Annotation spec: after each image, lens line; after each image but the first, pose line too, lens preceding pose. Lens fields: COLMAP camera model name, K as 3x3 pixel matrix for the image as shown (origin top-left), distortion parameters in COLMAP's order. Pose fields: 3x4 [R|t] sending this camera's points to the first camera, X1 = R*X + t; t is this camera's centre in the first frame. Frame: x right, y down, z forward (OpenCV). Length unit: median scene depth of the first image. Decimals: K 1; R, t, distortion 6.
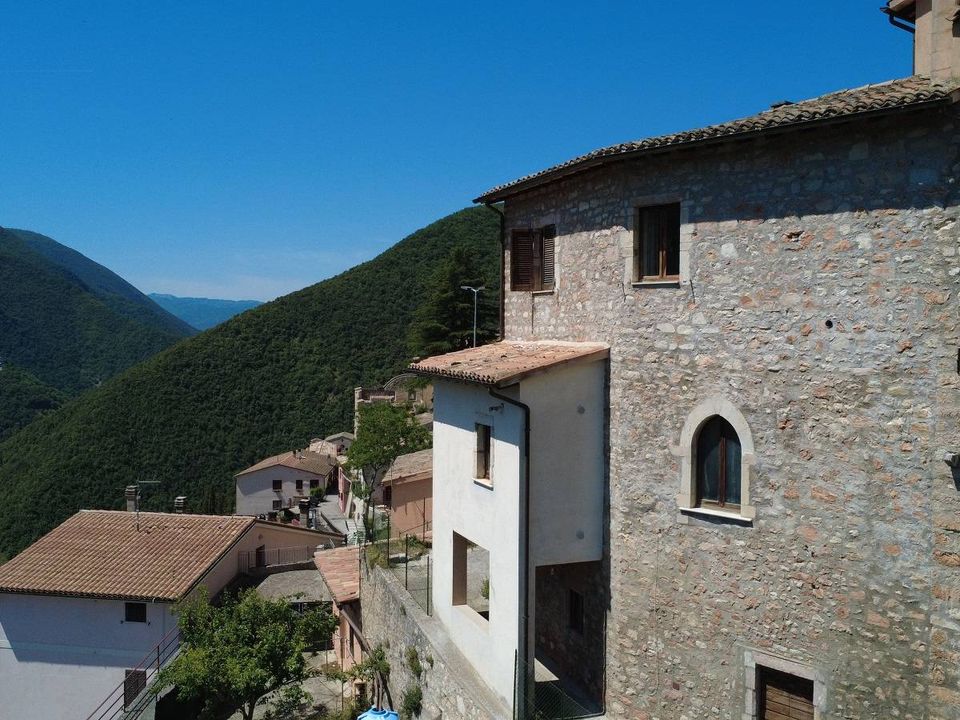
lens RADIAL K [[931.6, 0, 476.8], [0, 931.6, 358.1], [0, 0, 1]] dist [0.000850, 0.000000]
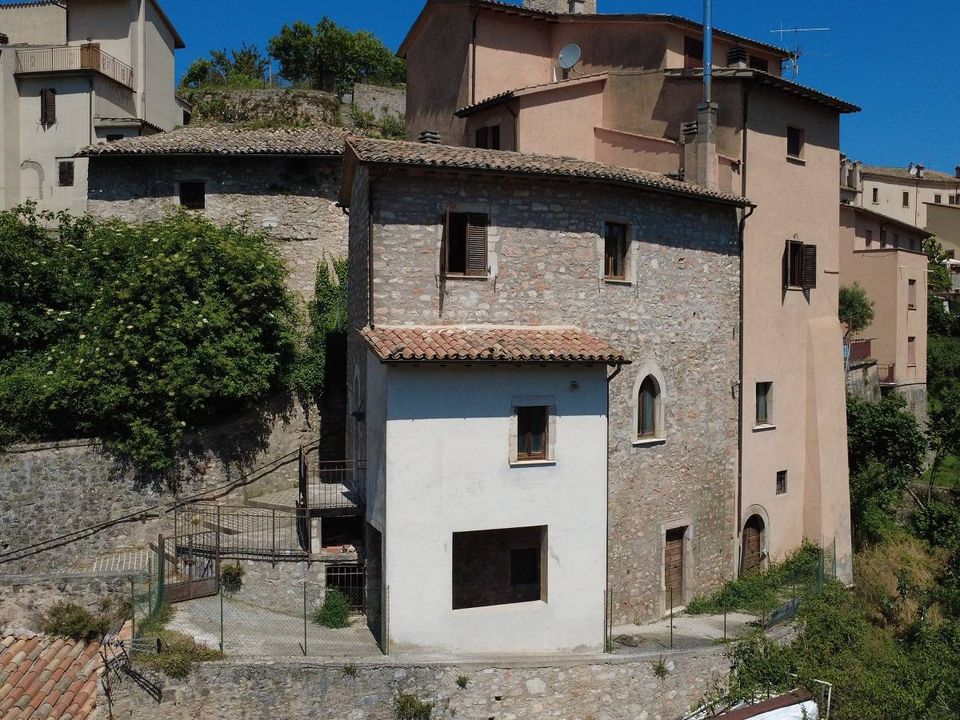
lens RADIAL K [[931.6, 0, 481.9], [0, 931.6, 356.8], [0, 0, 1]] dist [0.000850, 0.000000]
pose [[-0.001829, -0.033818, 0.999426, -1.224087], [0.022894, 0.999165, 0.033851, -0.022976], [-0.999736, 0.022943, -0.001053, 1.271039]]
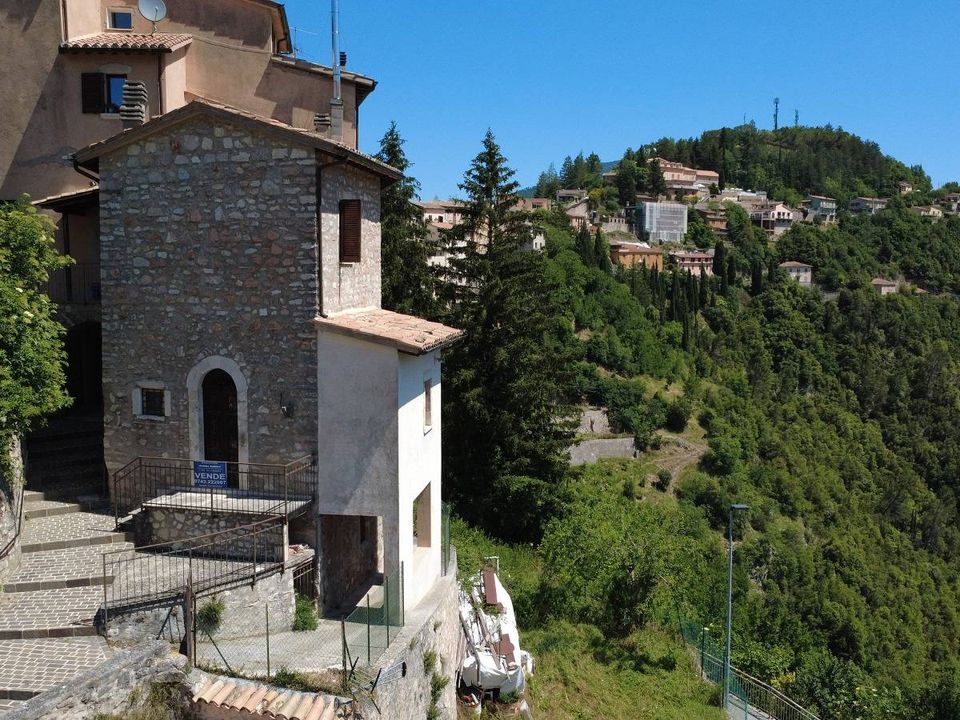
lens RADIAL K [[931.6, 0, 477.2], [0, 931.6, 355.1], [0, 0, 1]] dist [0.000850, 0.000000]
pose [[-0.868592, -0.055589, 0.492400, -0.749533], [0.005106, 0.992631, 0.121068, -0.122183], [-0.495502, 0.107673, -0.861908, 2.380258]]
